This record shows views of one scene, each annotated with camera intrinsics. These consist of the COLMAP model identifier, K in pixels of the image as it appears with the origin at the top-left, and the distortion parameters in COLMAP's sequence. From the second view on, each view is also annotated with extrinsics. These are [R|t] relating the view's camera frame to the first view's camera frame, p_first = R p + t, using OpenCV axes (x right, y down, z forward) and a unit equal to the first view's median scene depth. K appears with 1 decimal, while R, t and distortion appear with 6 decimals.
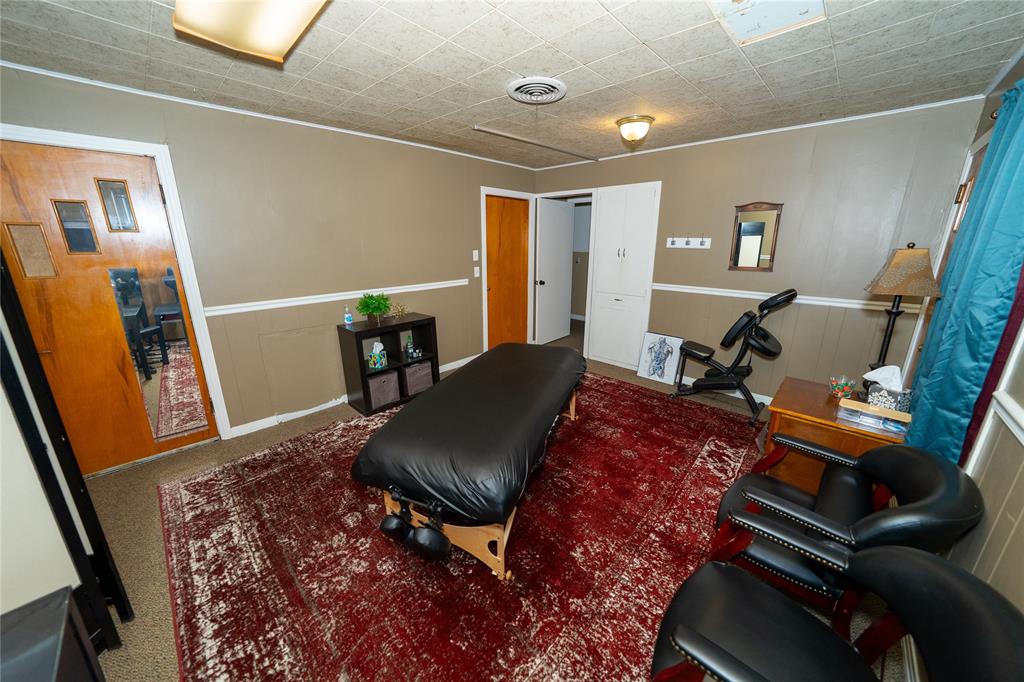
lens RADIAL K [[357.2, 0, 513.7], [0, 357.2, 335.5], [0, 0, 1]] dist [-0.031398, 0.005794]
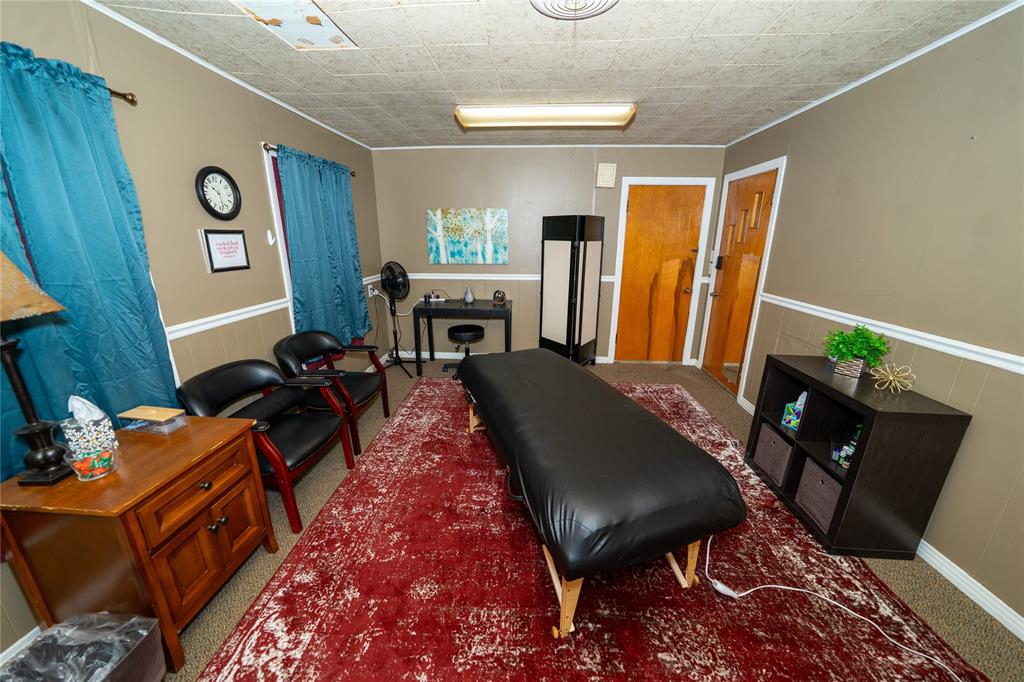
lens RADIAL K [[357.2, 0, 513.7], [0, 357.2, 335.5], [0, 0, 1]] dist [-0.031398, 0.005794]
pose [[-0.764740, 0.172228, -0.620895, 0.541224], [-0.169528, 0.875884, 0.451761, -0.363144], [0.621637, 0.450739, -0.640626, 1.369484]]
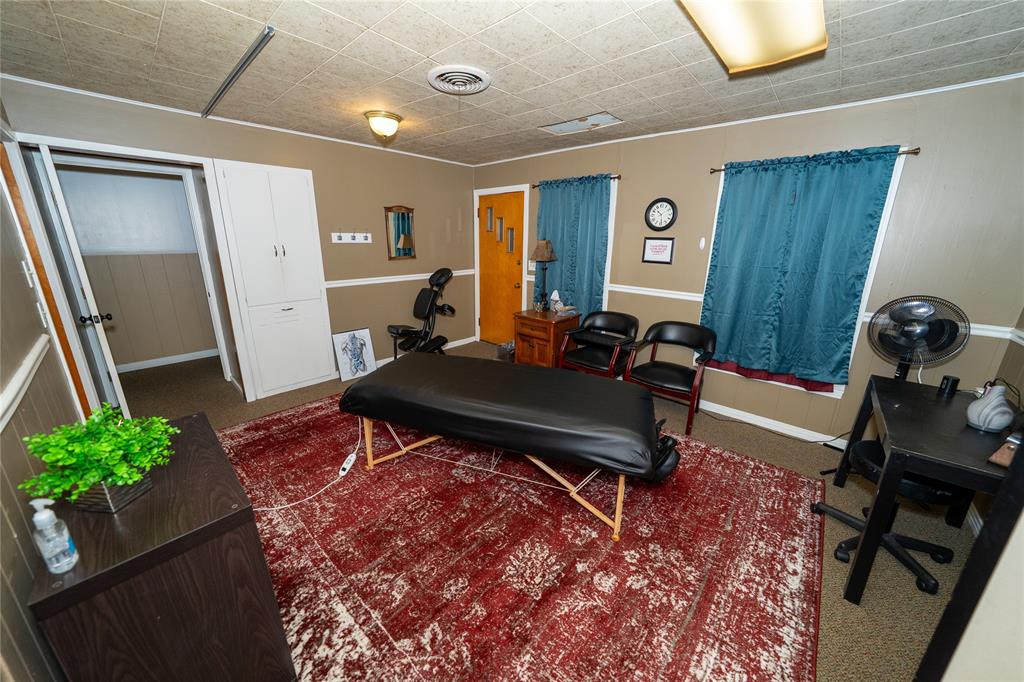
lens RADIAL K [[357.2, 0, 513.7], [0, 357.2, 335.5], [0, 0, 1]] dist [-0.031398, 0.005794]
pose [[-0.027107, -0.267652, 0.963134, -0.891610], [0.244649, 0.932411, 0.266000, -0.231616], [-0.969233, 0.242840, 0.040206, 0.848818]]
